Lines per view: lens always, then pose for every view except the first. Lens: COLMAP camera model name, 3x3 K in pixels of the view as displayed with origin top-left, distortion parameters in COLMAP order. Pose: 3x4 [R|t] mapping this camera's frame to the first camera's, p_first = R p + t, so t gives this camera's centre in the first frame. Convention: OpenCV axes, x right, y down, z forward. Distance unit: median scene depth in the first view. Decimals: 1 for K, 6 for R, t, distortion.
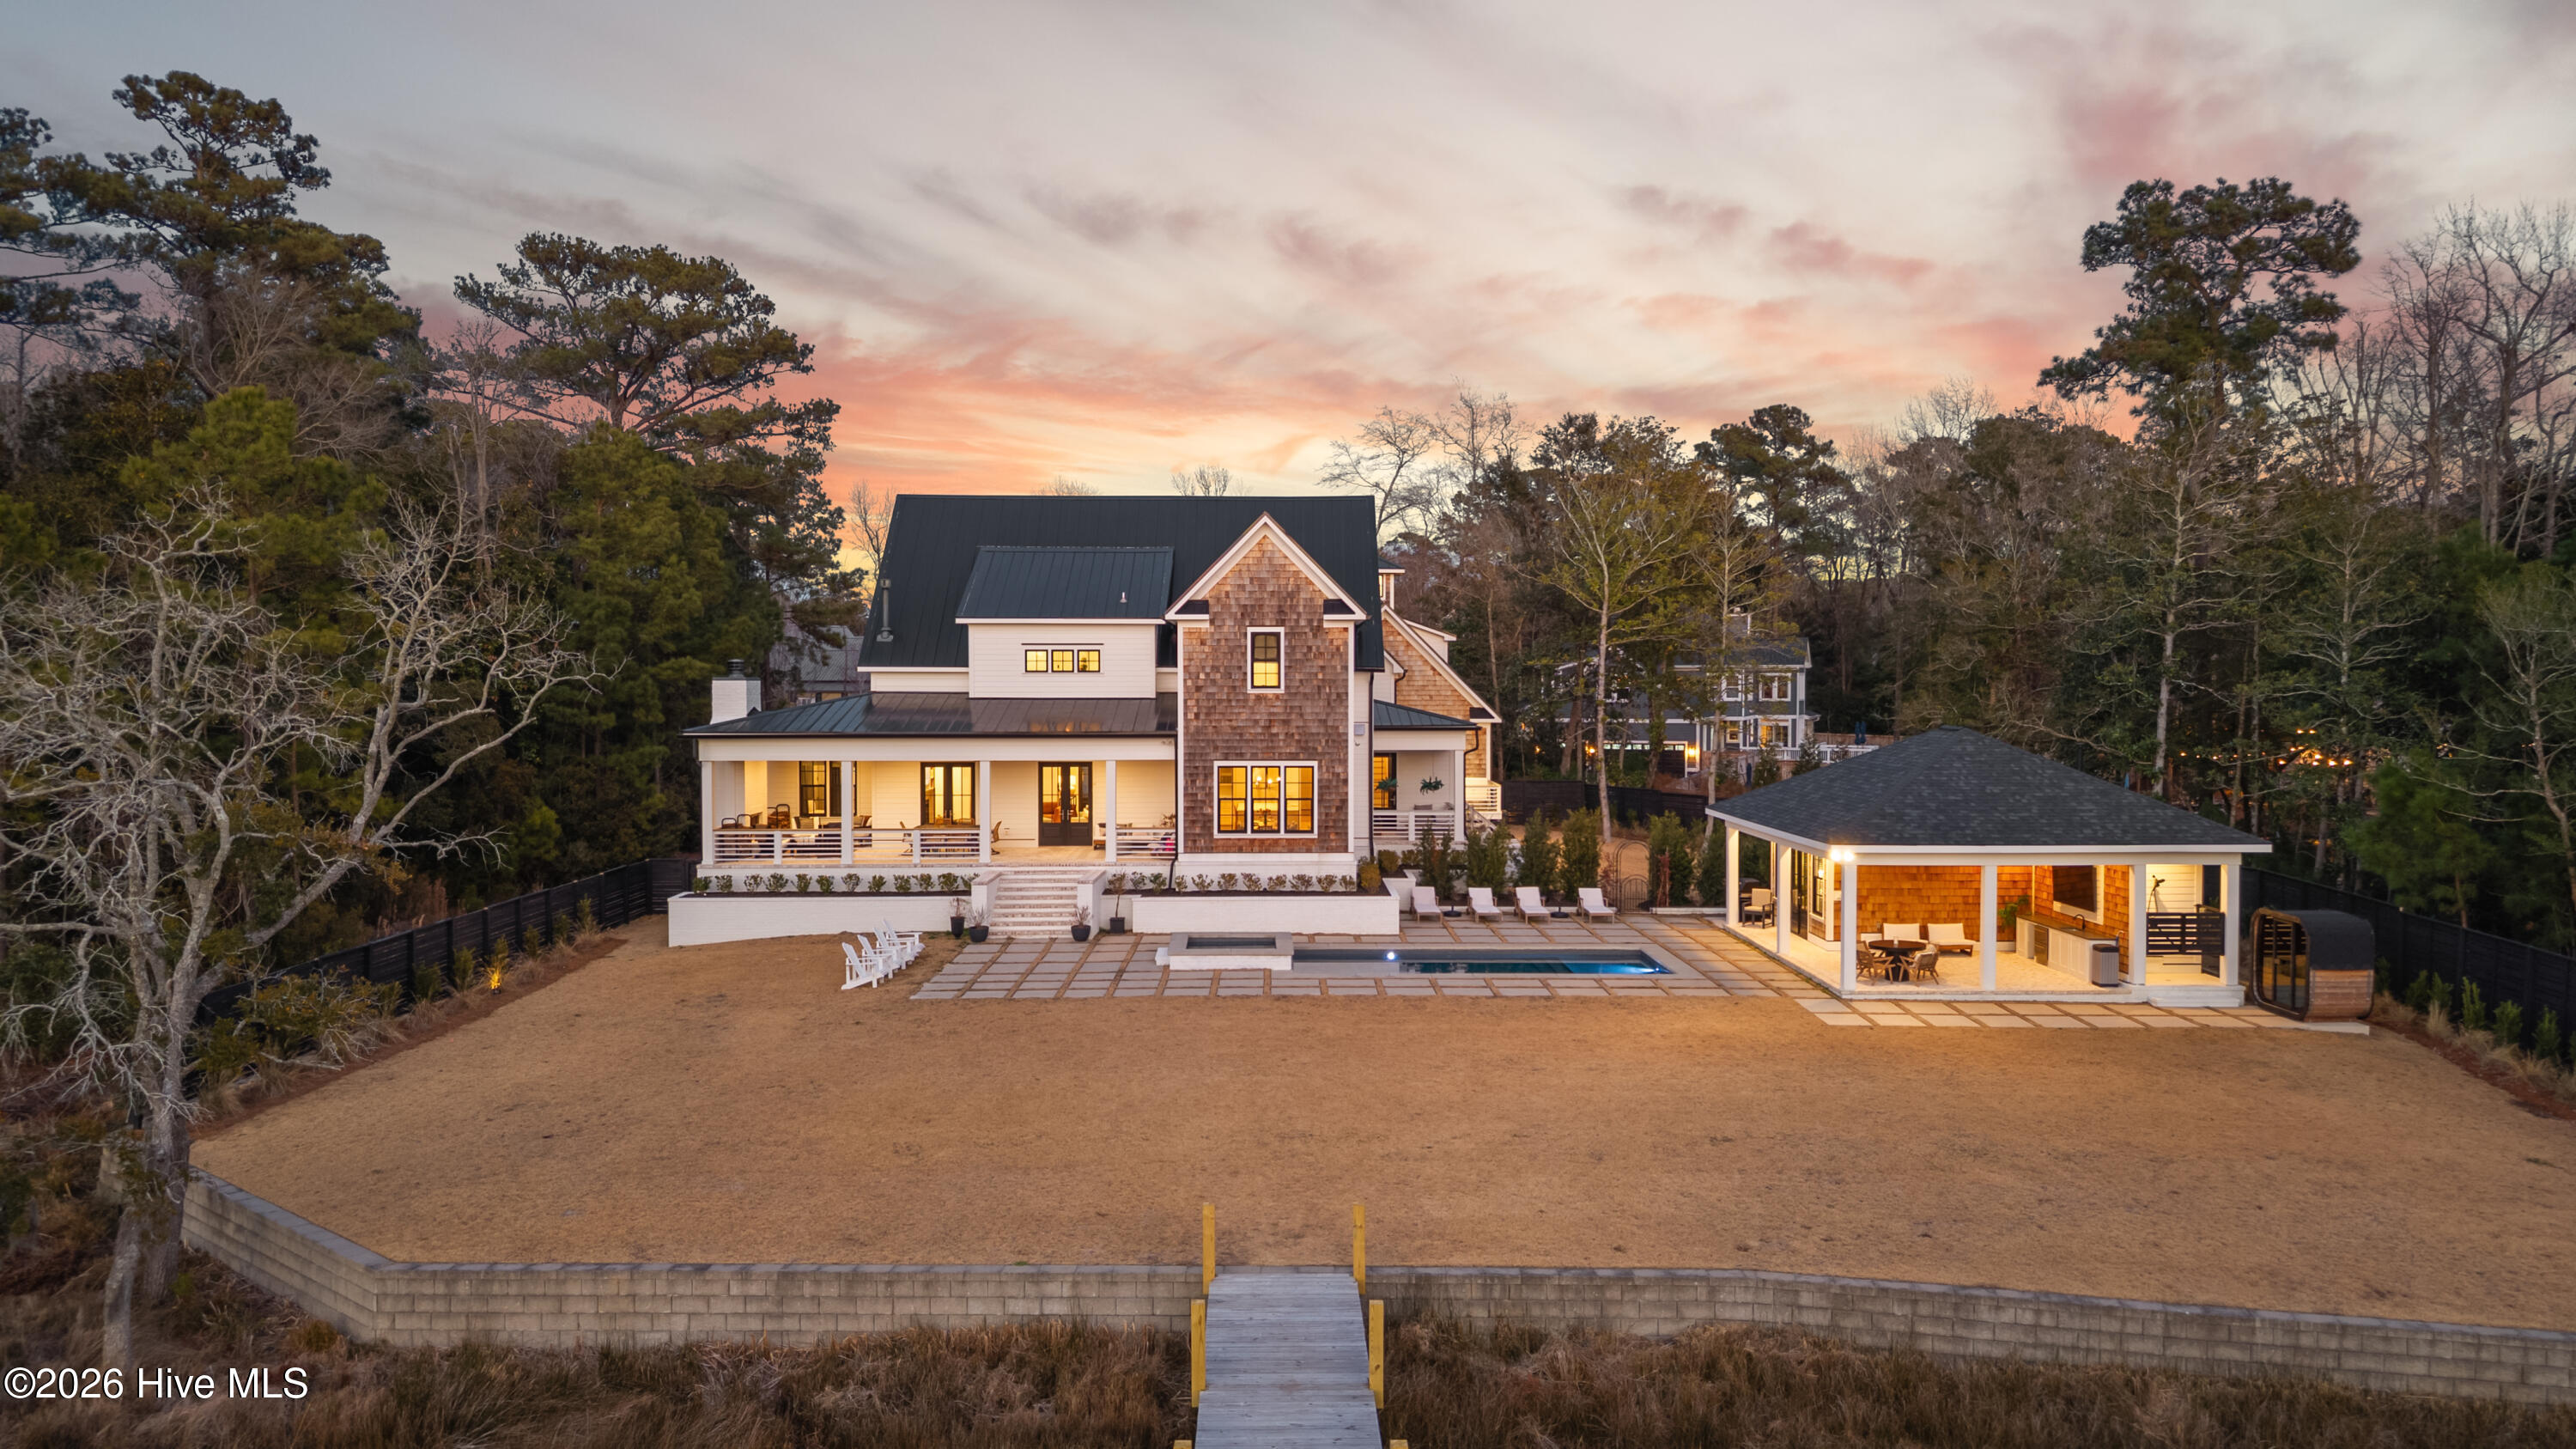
lens RADIAL K [[1741.2, 0, 1290.3], [0, 1741.2, 715.5], [0, 0, 1]] dist [0.062526, -0.071120]
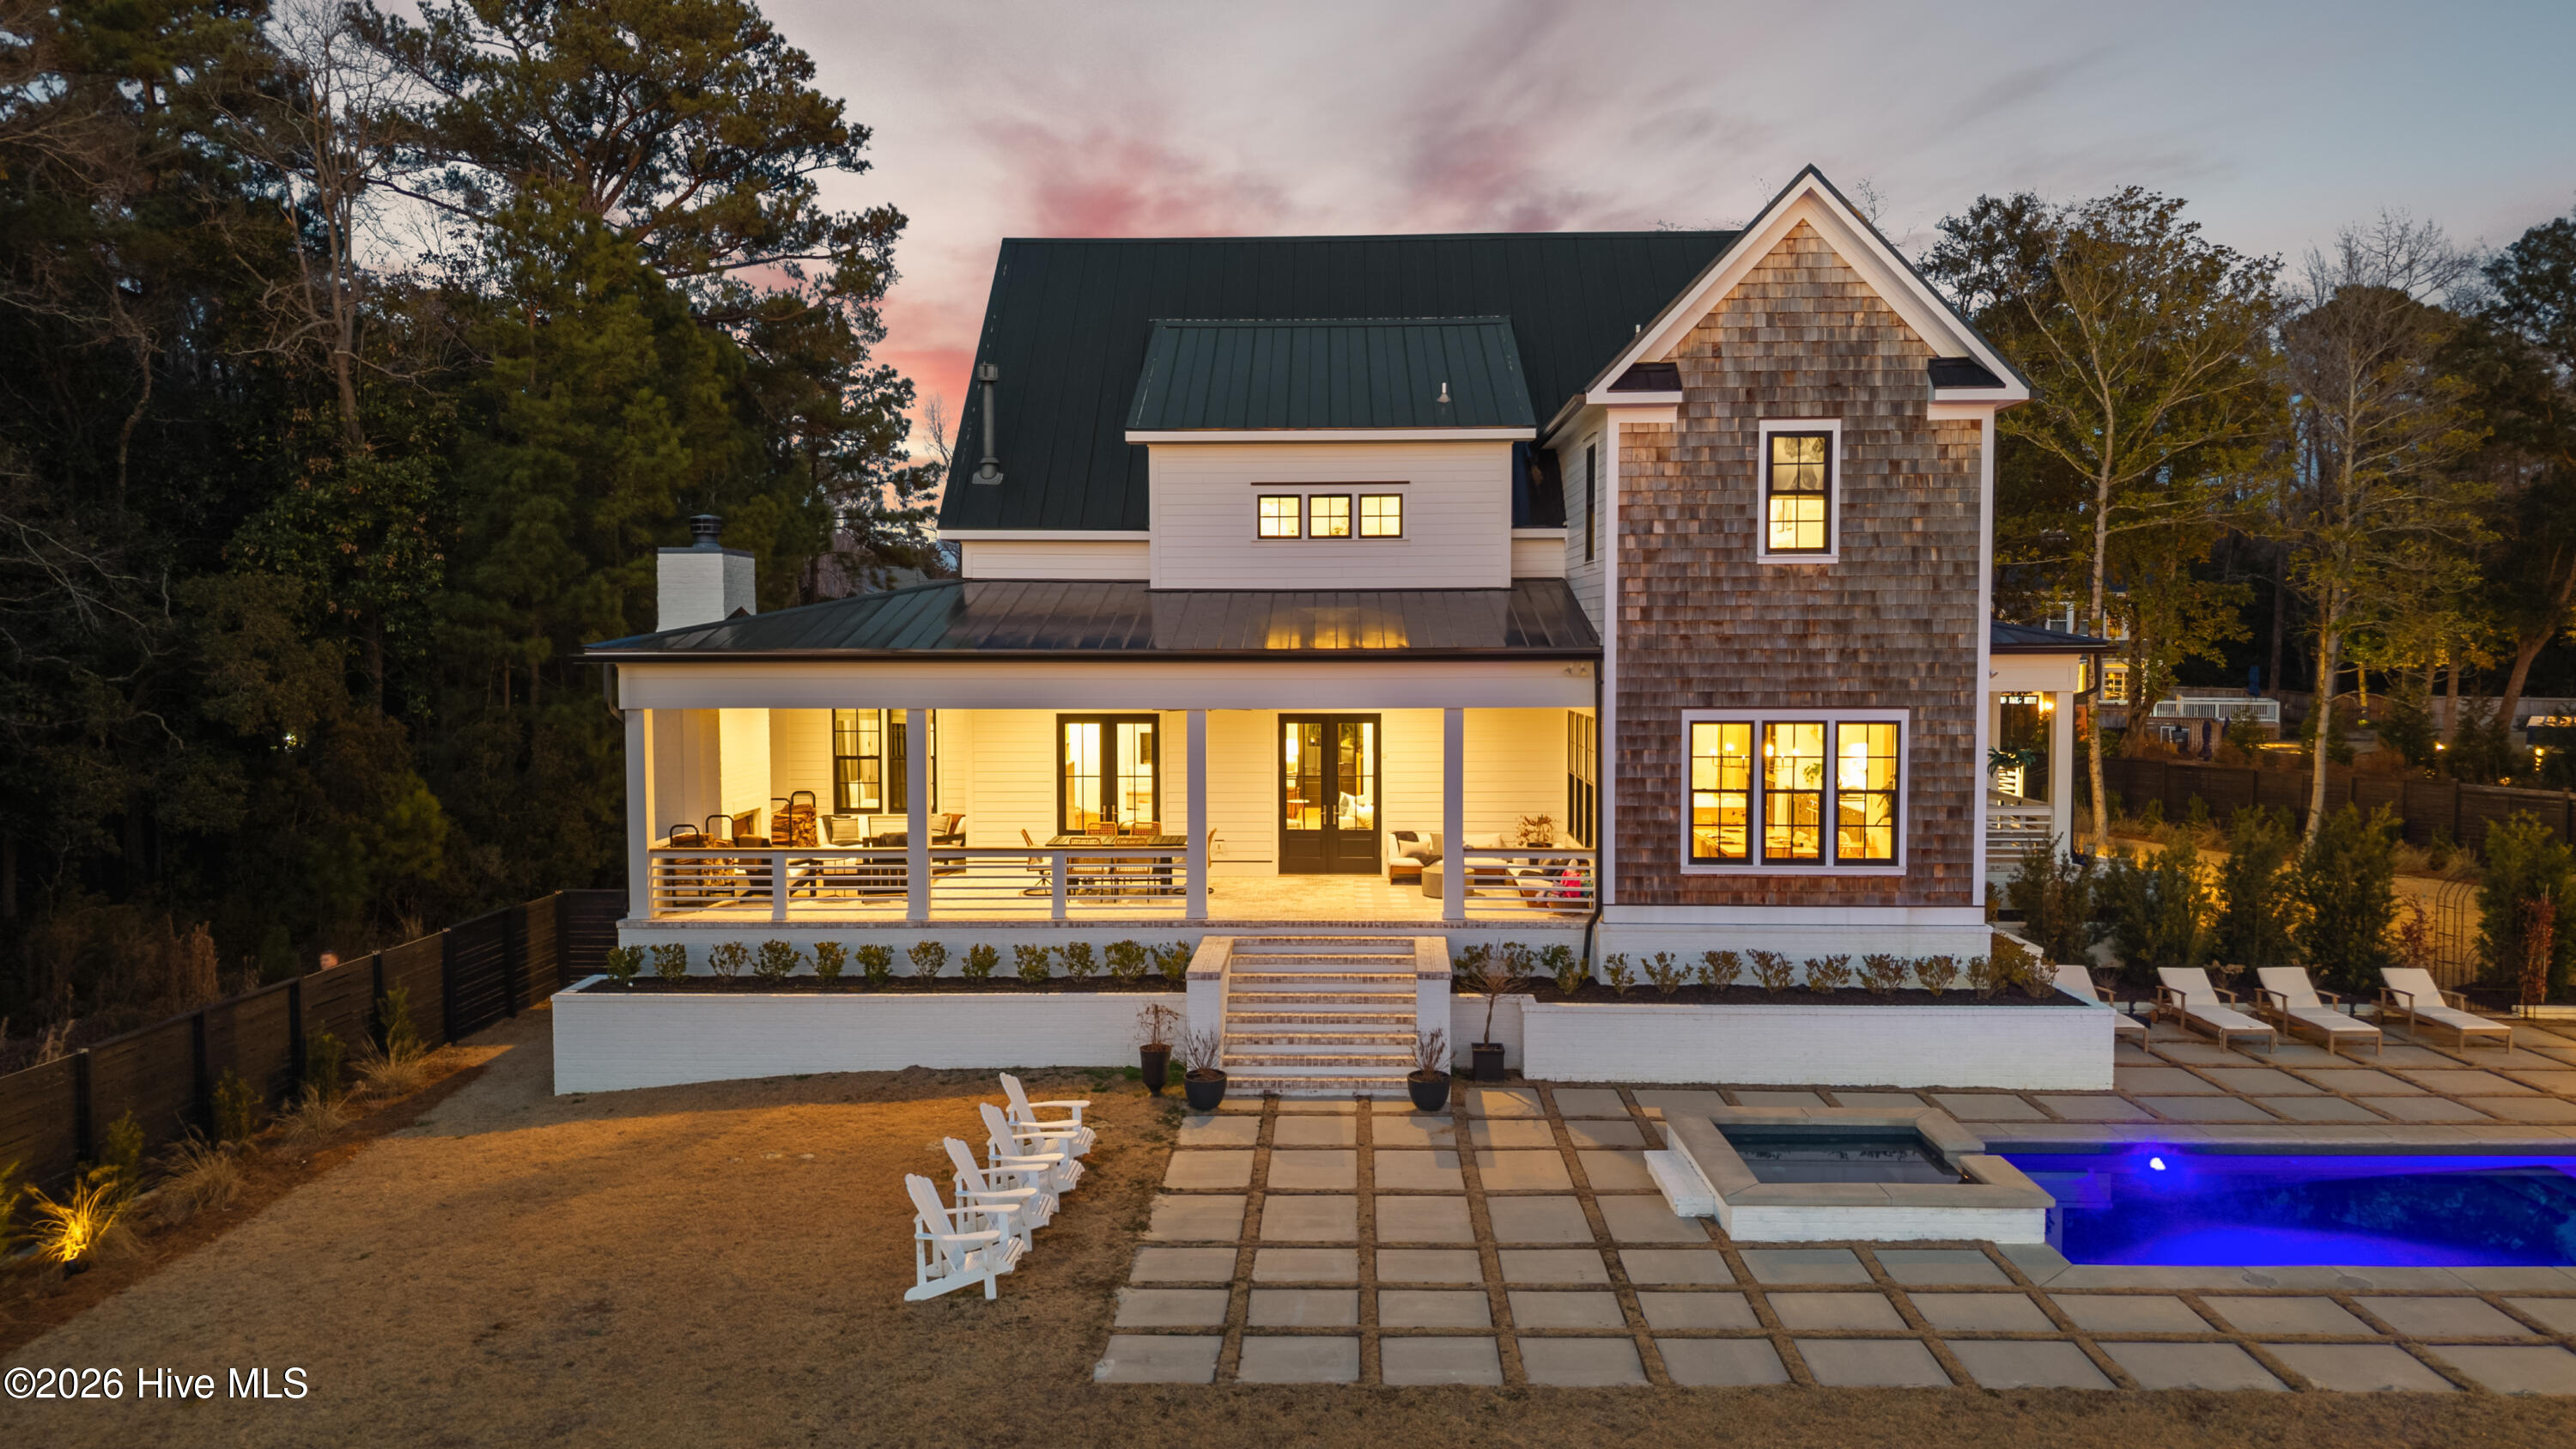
lens RADIAL K [[1746.1, 0, 1280.9], [0, 1746.1, 736.4], [0, 0, 1]] dist [0.056176, -0.068167]
pose [[0.998929, 0.001518, -0.046240, -0.125583], [0.000050, 0.999425, 0.033906, 0.016339], [0.046265, -0.033872, 0.998355, 0.500631]]
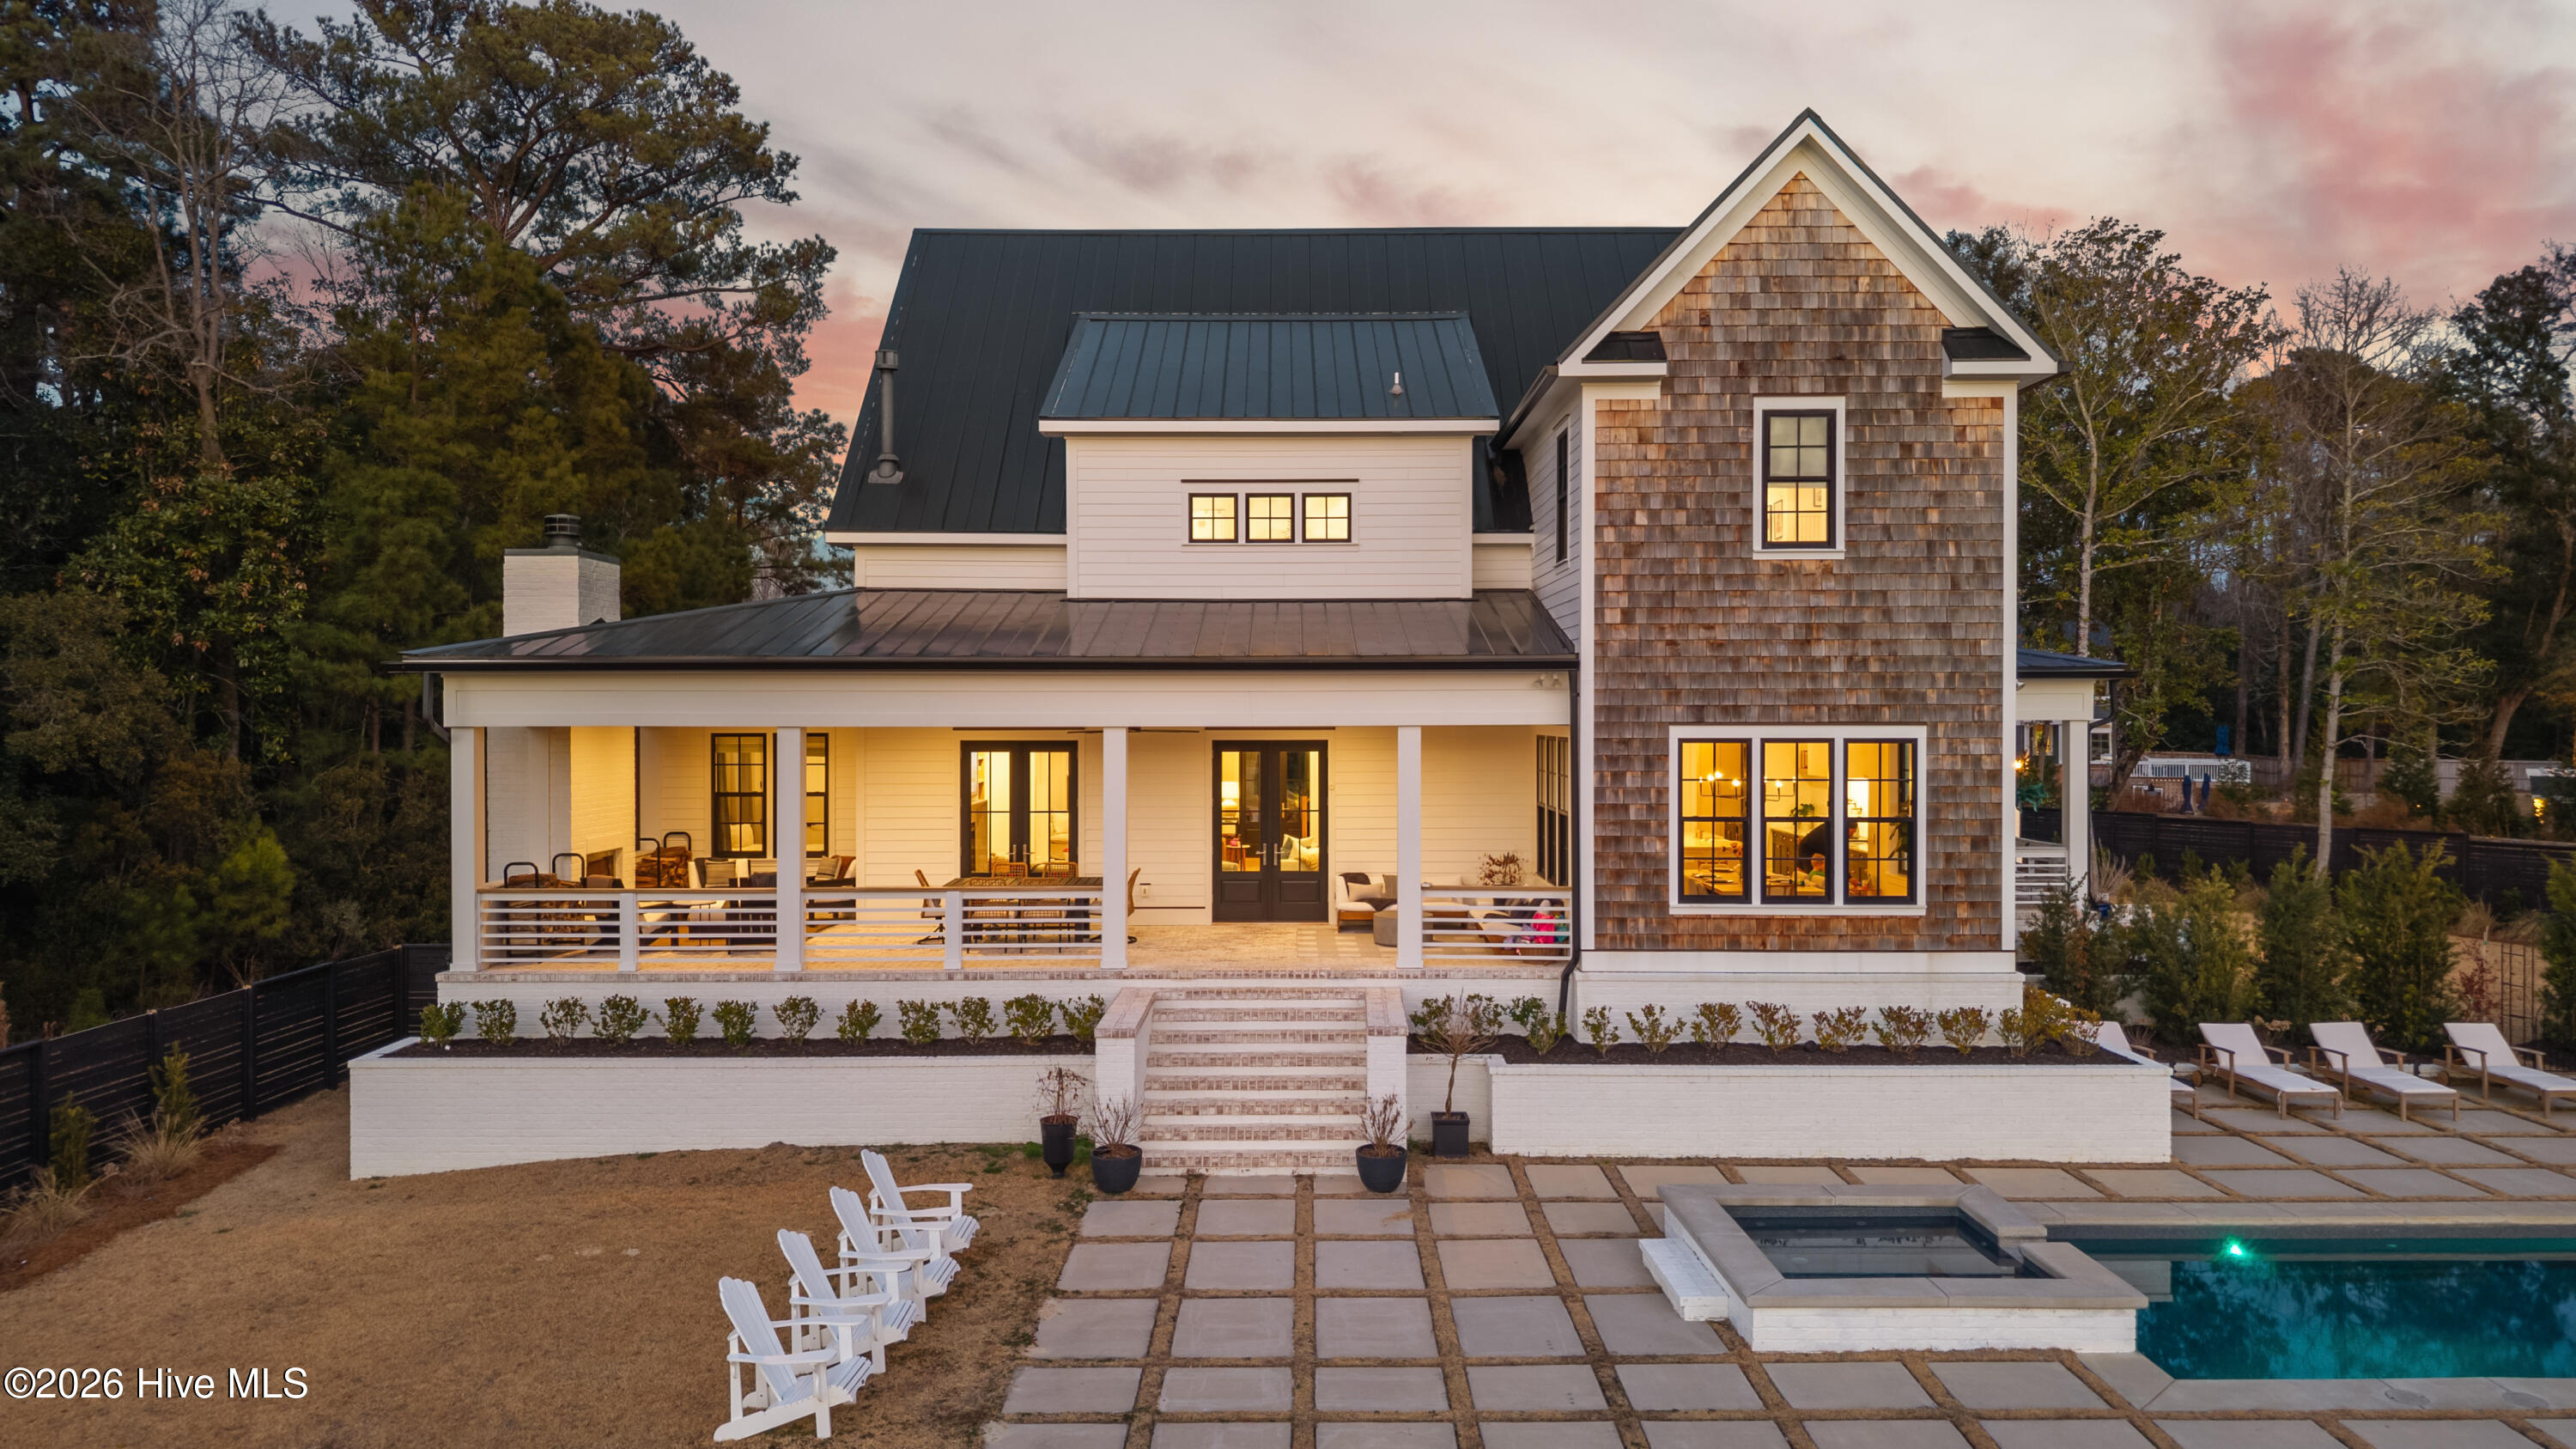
lens RADIAL K [[1752.3, 0, 1282.3], [0, 1752.3, 731.8], [0, 0, 1]] dist [0.045818, -0.058805]
pose [[0.999815, 0.000522, -0.019246, -0.122734], [-0.000743, 0.999934, -0.011484, 0.030792], [0.019239, 0.011496, 0.999749, 0.559586]]
